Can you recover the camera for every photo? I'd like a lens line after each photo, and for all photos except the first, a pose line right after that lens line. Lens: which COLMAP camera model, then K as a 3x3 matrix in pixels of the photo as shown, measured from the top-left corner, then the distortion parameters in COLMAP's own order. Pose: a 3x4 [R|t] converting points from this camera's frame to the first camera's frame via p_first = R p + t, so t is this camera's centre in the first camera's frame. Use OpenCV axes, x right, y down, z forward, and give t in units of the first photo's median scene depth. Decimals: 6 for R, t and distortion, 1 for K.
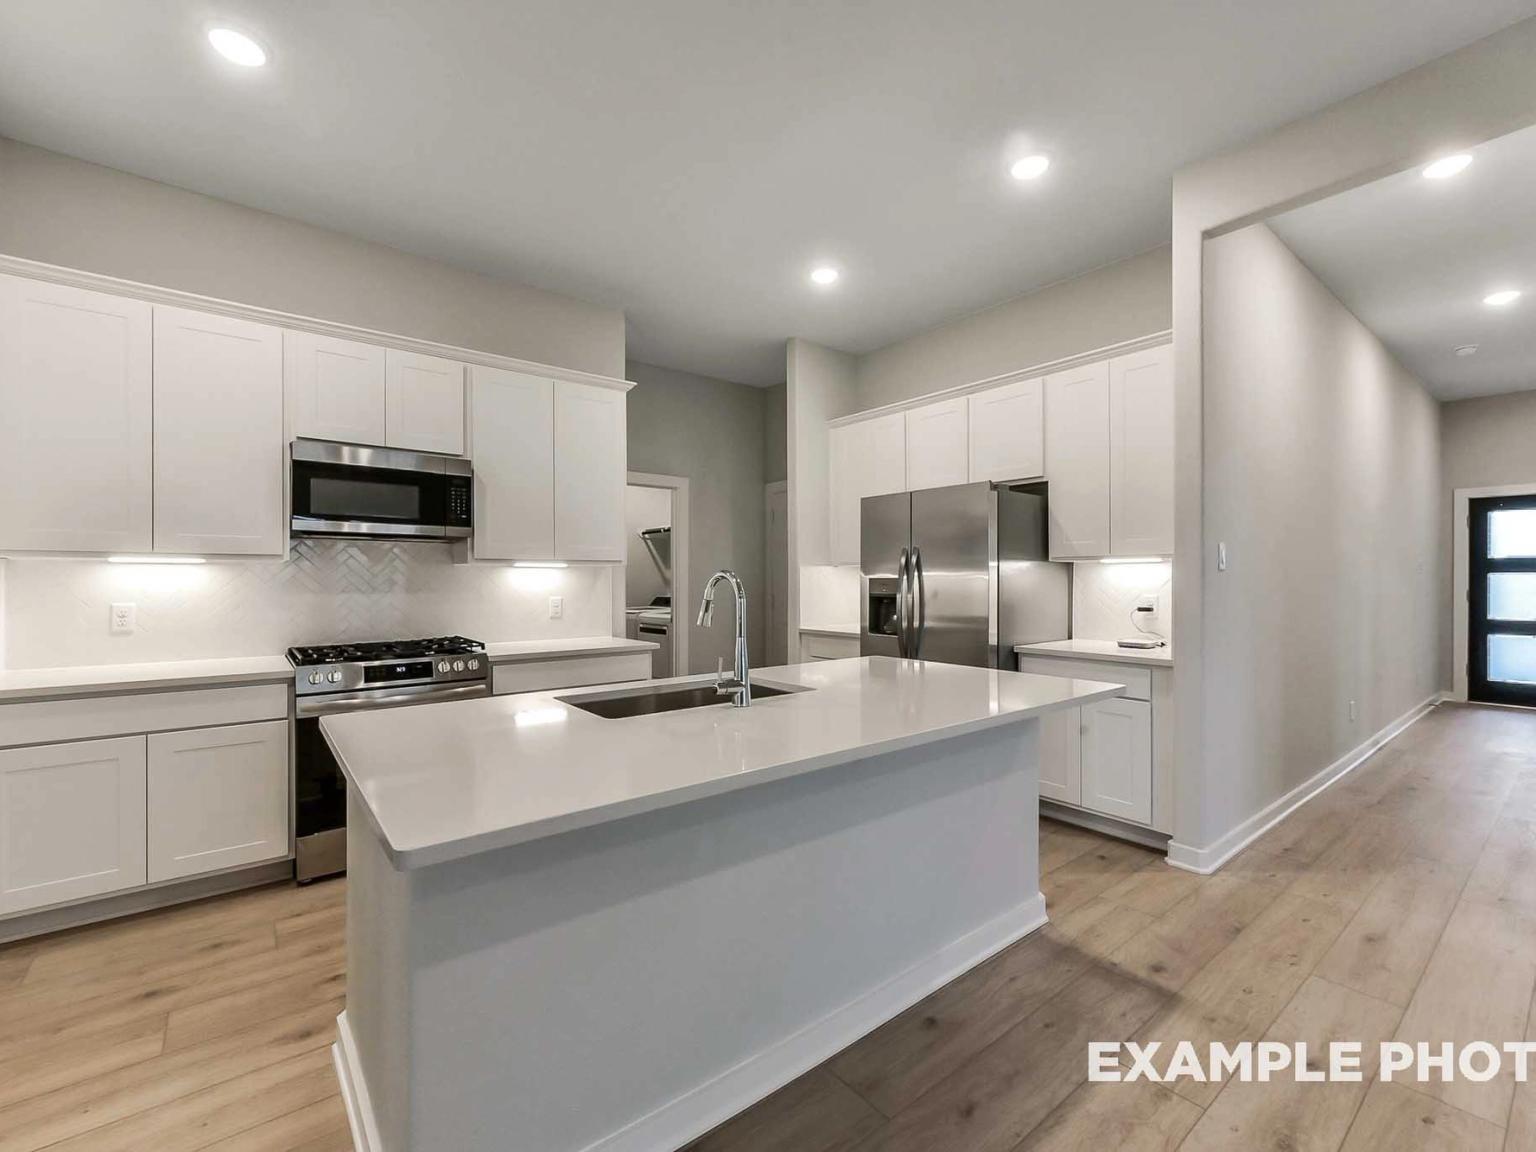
lens RADIAL K [[669.0, 0, 768.0], [0, 669.0, 580.4], [0, 0, 1]] dist [-0.002464, 0.000183]
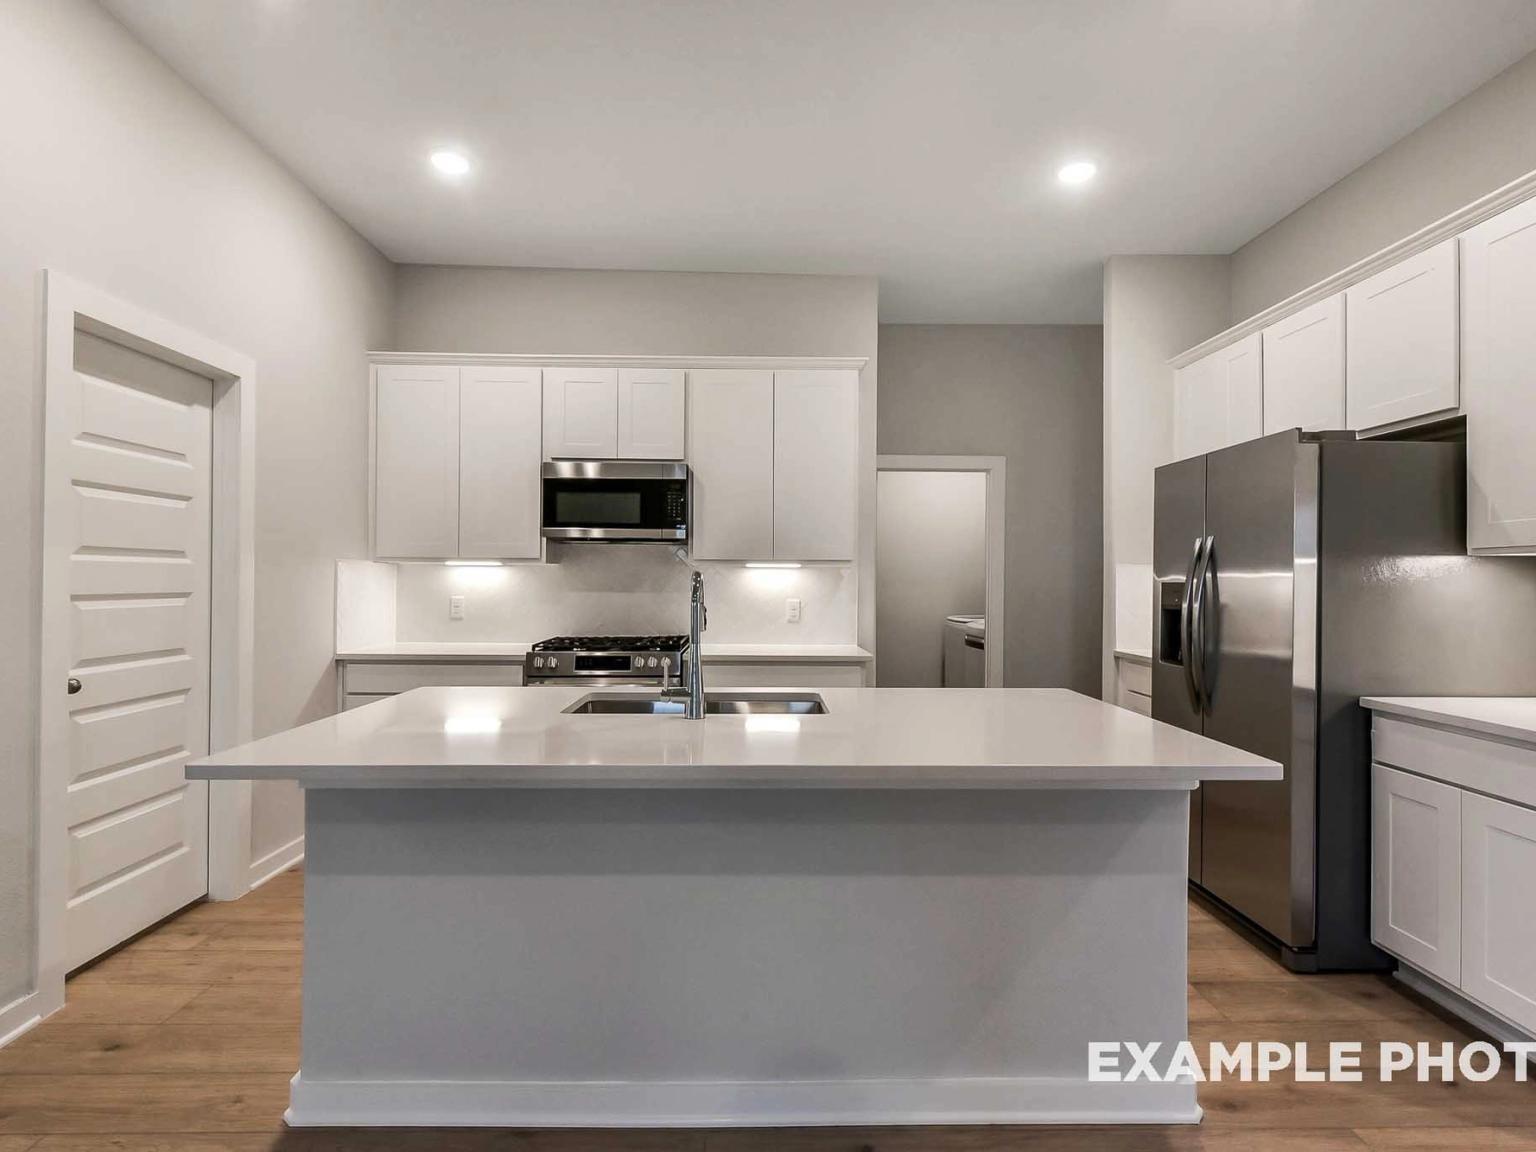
lens RADIAL K [[804.3, 0, 766.2], [0, 804.3, 575.5], [0, 0, 1]] dist [-0.005250, 0.000317]
pose [[0.789417, 0.002978, -0.613849, 0.401116], [-0.008644, 0.999943, -0.006265, -0.001681], [0.613796, 0.010252, 0.789398, 0.100594]]
